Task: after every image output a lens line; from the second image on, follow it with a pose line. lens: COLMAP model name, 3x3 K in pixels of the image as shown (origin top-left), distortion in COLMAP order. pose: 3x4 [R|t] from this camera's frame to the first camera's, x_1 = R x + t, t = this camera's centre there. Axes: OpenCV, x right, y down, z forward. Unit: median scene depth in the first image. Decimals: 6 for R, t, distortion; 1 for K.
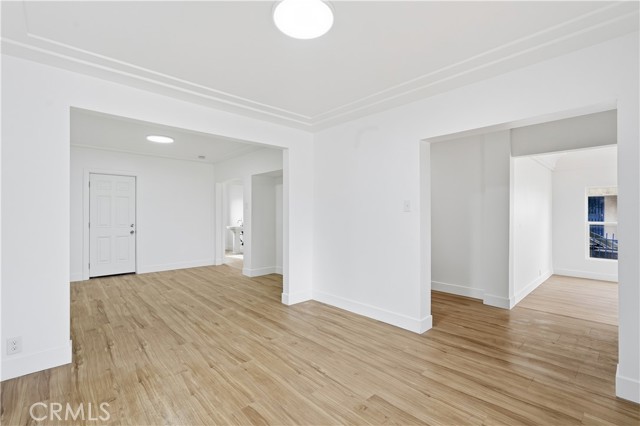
lens RADIAL K [[286.9, 0, 324.3], [0, 286.9, 211.3], [0, 0, 1]] dist [-0.011450, 0.004042]
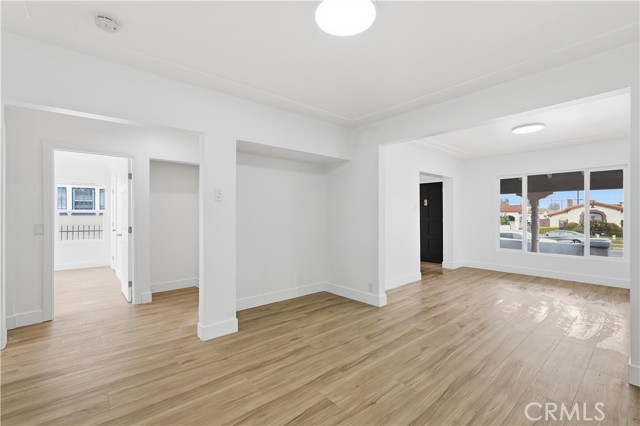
lens RADIAL K [[286.9, 0, 318.4], [0, 286.9, 216.1], [0, 0, 1]] dist [-0.011450, 0.004042]
pose [[0.028198, -0.011363, 0.999538, -0.787433], [-0.015961, 0.999803, 0.011817, 0.008178], [-0.999475, -0.016286, 0.028011, 0.849324]]
